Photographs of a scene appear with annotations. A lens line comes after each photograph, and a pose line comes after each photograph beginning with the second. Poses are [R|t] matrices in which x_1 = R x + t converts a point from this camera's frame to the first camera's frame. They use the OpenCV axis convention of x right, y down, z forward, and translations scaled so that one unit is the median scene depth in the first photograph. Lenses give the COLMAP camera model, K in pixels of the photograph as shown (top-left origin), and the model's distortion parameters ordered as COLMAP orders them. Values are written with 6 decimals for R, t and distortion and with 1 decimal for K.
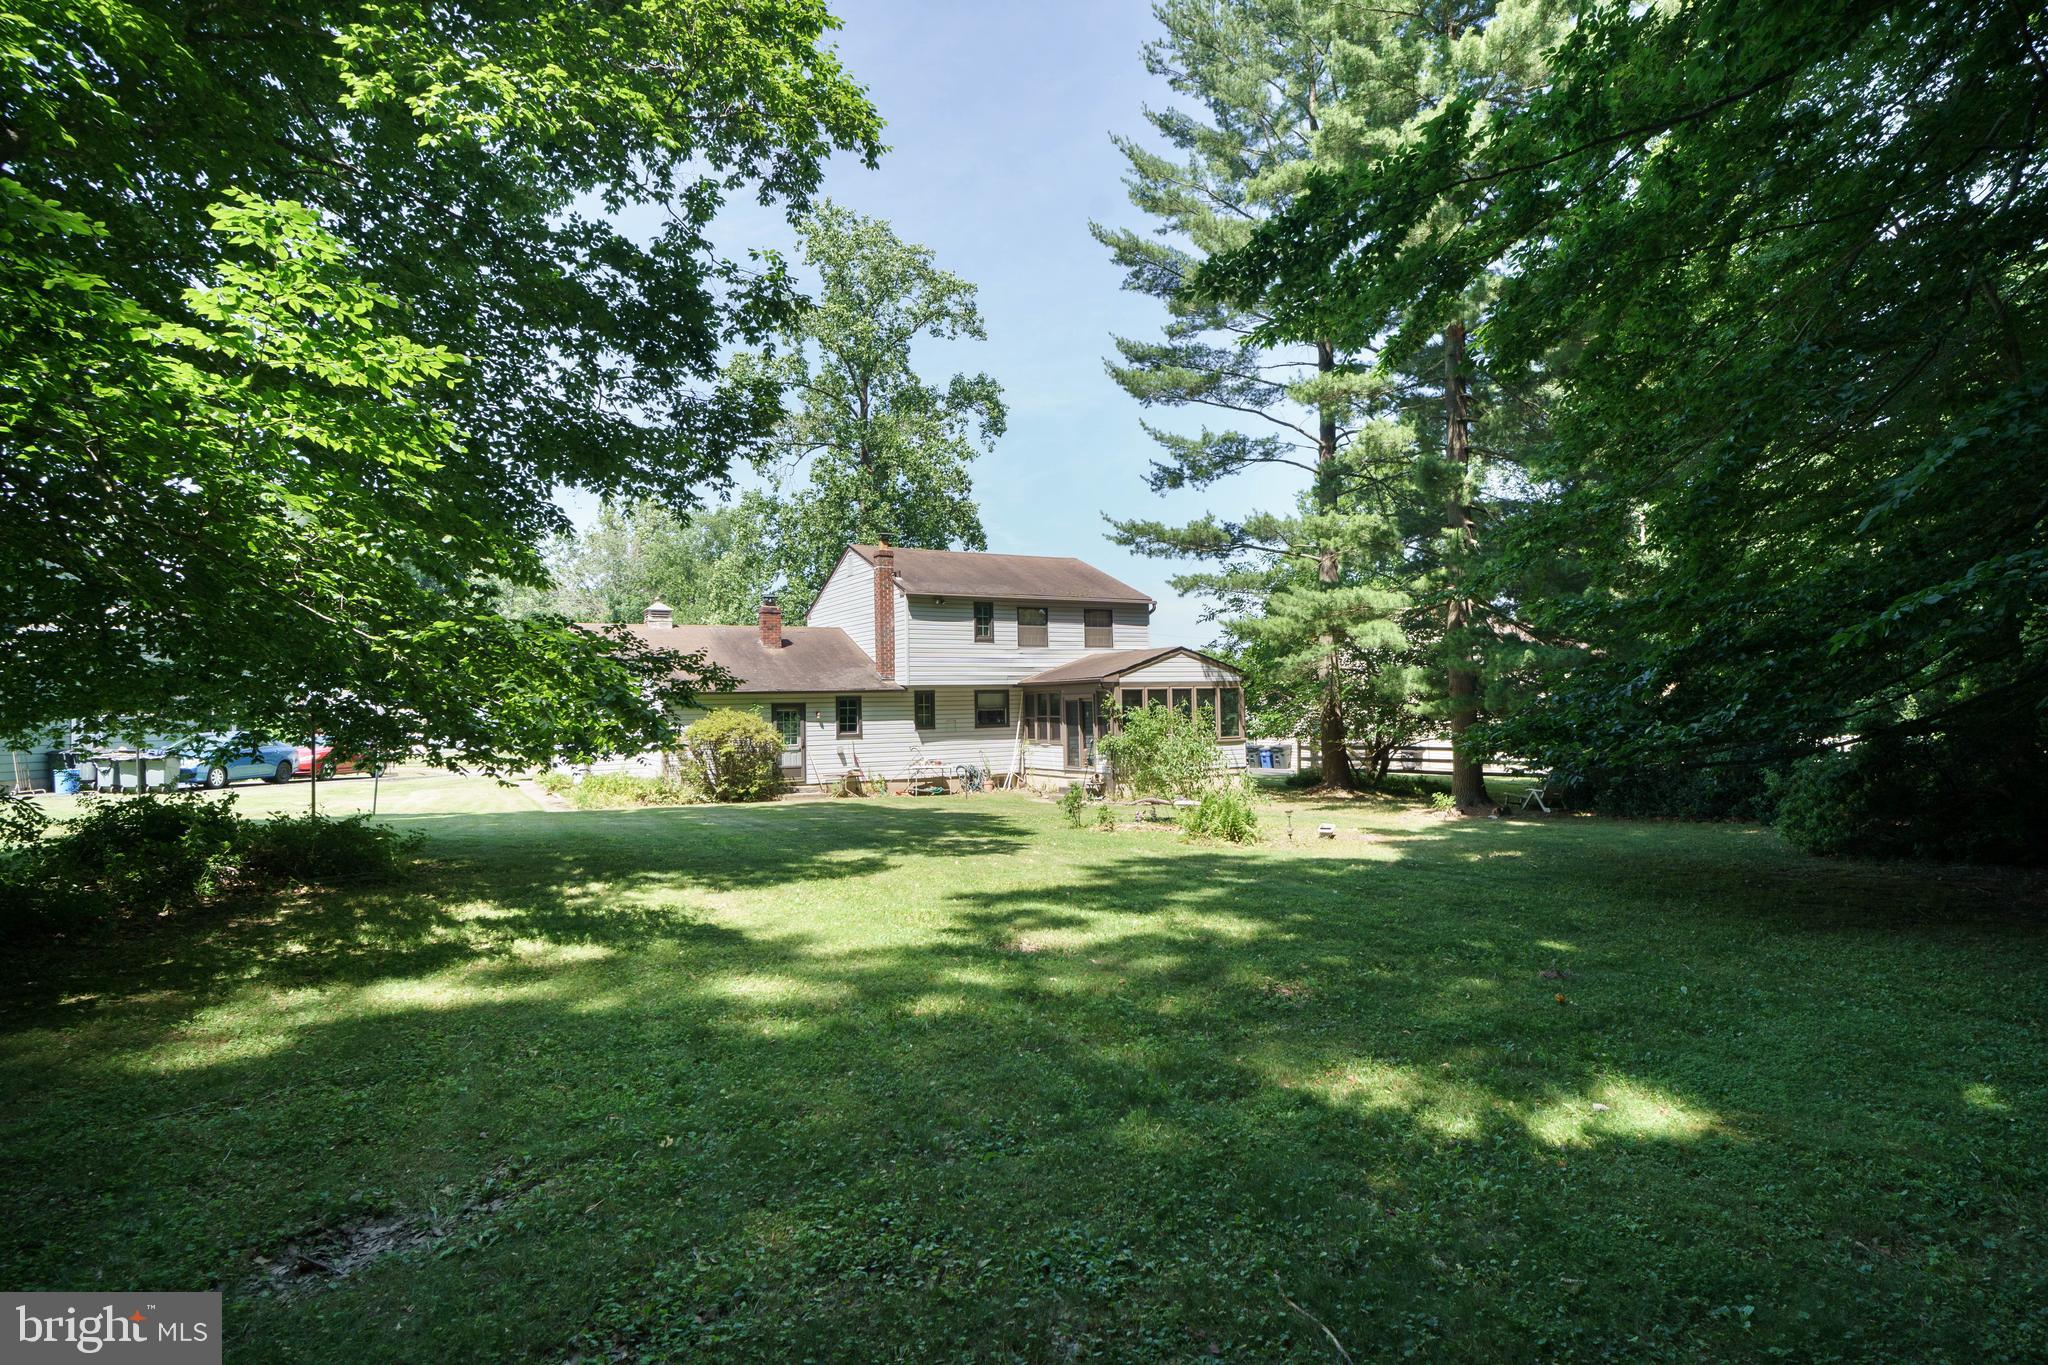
lens RADIAL K [[1064.6, 0, 1022.3], [0, 1064.6, 690.9], [0, 0, 1]] dist [-0.001815, 0.000222]
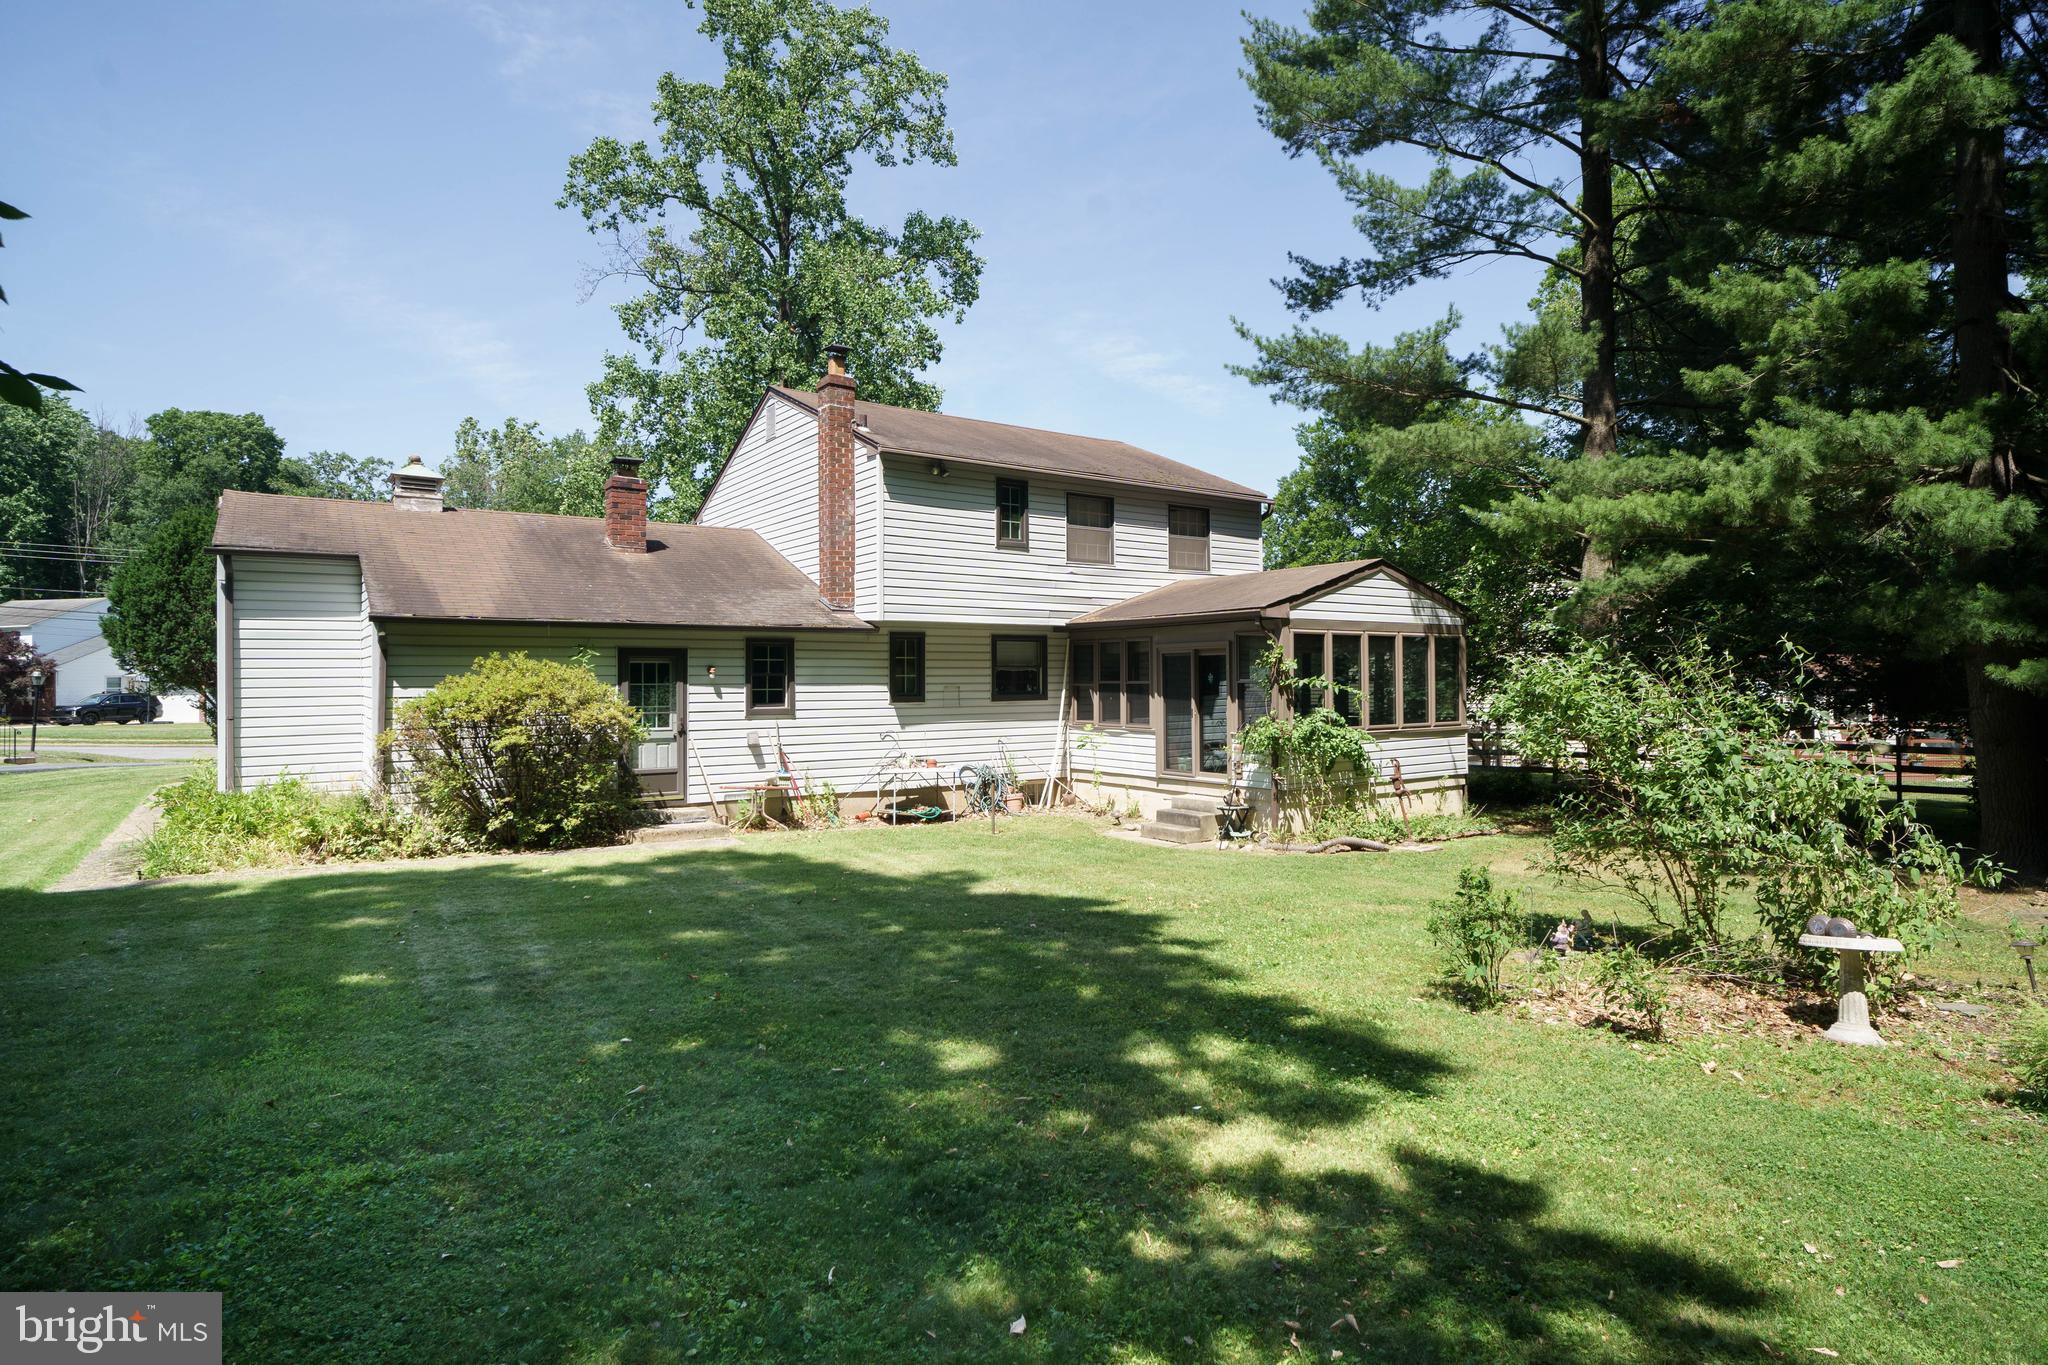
lens RADIAL K [[1064.6, 0, 1026.1], [0, 1064.6, 677.9], [0, 0, 1]] dist [-0.001815, 0.000222]
pose [[0.995286, 0.015534, 0.095733, -0.083310], [-0.016937, 0.999760, 0.013867, 0.014842], [-0.095495, -0.015423, 0.995310, 0.441036]]
